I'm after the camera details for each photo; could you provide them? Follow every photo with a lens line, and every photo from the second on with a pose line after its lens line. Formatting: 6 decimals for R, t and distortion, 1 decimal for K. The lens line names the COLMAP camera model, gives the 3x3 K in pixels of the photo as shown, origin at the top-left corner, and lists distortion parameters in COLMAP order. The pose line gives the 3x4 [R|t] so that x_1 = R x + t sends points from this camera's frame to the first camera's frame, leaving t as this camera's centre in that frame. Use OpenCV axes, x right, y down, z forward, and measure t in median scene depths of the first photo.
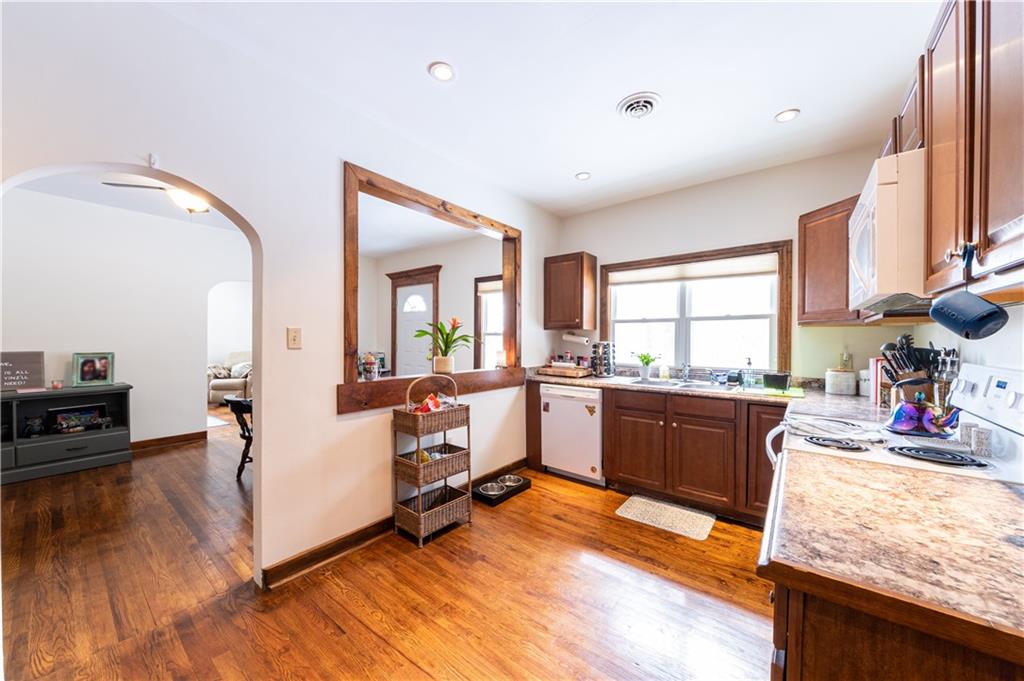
lens RADIAL K [[369.0, 0, 512.0], [0, 369.0, 340.5], [0, 0, 1]] dist [-0.016338, -0.000086]
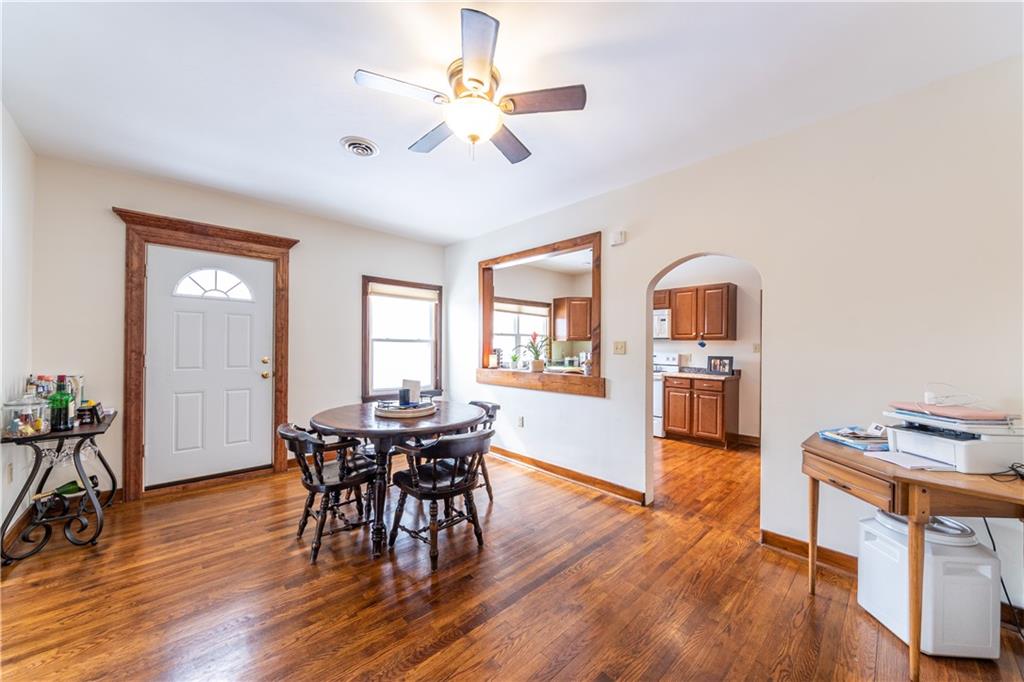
lens RADIAL K [[369.0, 0, 512.0], [0, 369.0, 341.0], [0, 0, 1]] dist [-0.016338, -0.000086]
pose [[0.145463, 0.006173, 0.989344, -1.553091], [-0.009004, 0.999947, -0.004915, -0.021646], [-0.989323, -0.008193, 0.145511, 0.889226]]
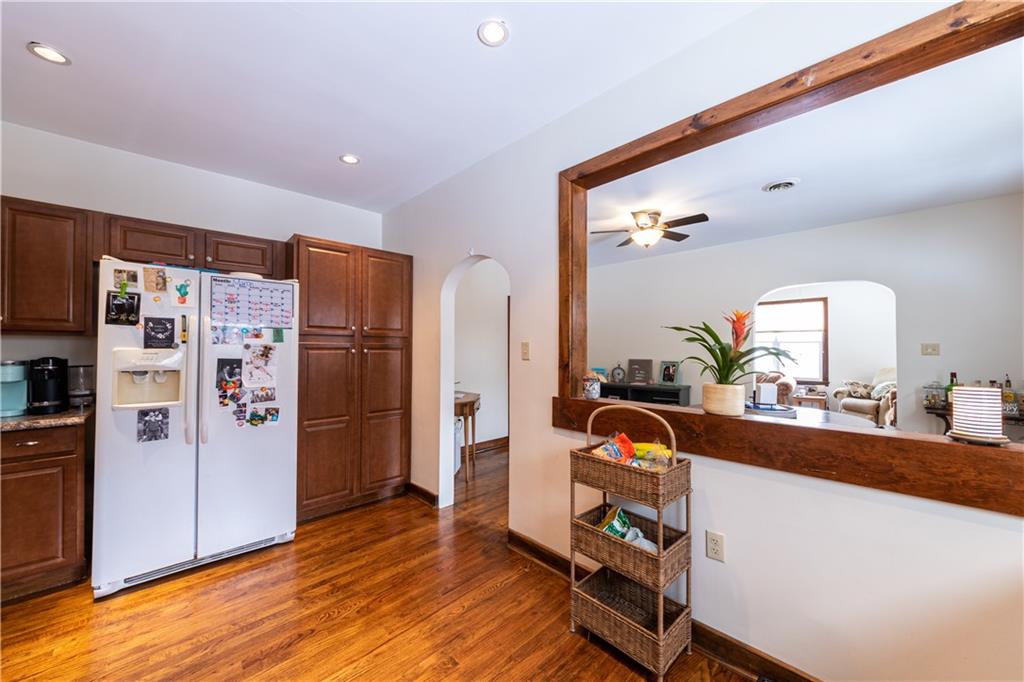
lens RADIAL K [[369.0, 0, 512.0], [0, 369.0, 341.0], [0, 0, 1]] dist [-0.016338, -0.000086]
pose [[-0.135758, -0.027123, -0.990371, 0.399261], [-0.007076, 0.999626, -0.026407, -0.003158], [0.990717, 0.003423, -0.135899, 0.751146]]
